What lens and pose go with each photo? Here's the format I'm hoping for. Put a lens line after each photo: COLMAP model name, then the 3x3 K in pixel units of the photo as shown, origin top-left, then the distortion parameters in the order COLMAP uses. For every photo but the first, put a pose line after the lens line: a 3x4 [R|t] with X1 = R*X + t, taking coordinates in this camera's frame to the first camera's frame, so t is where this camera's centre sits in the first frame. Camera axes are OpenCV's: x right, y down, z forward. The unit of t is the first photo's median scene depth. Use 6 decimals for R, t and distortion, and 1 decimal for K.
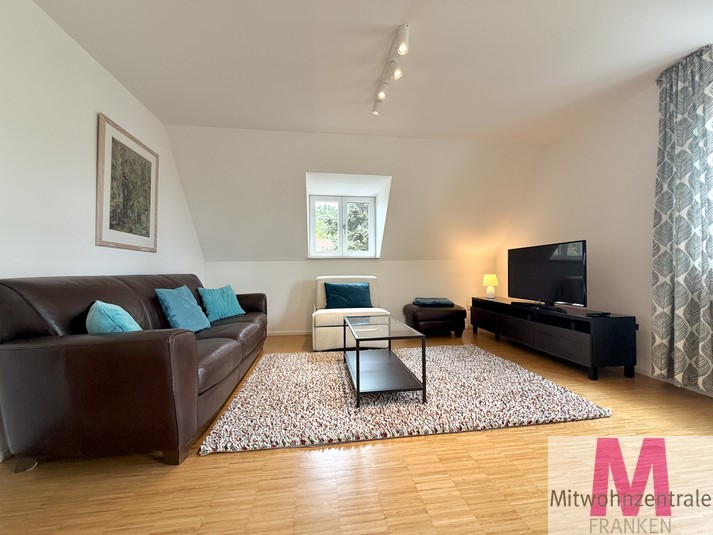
lens RADIAL K [[284.2, 0, 360.3], [0, 284.2, 268.8], [0, 0, 1]] dist [-0.000902, 0.000170]
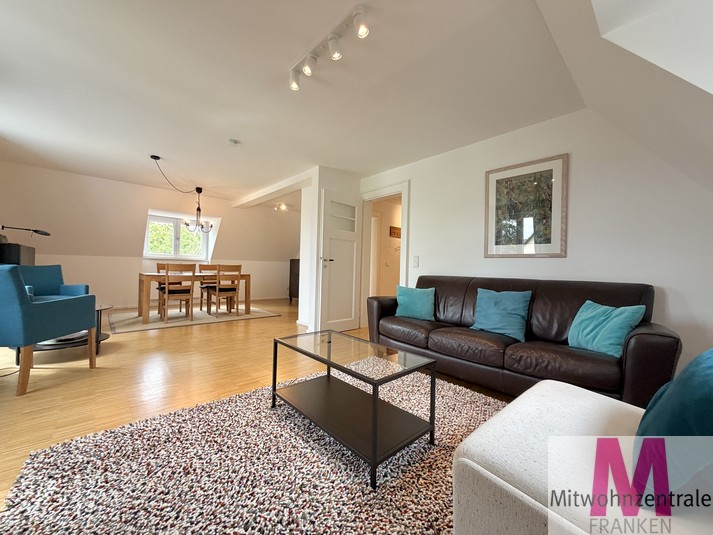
lens RADIAL K [[284.2, 0, 351.7], [0, 284.2, 264.7], [0, 0, 1]] dist [-0.000902, 0.000170]
pose [[-0.833788, -0.015356, -0.551871, 0.441918], [-0.016761, 0.999856, -0.002499, -0.023736], [0.551830, 0.007166, -0.833926, 1.576669]]
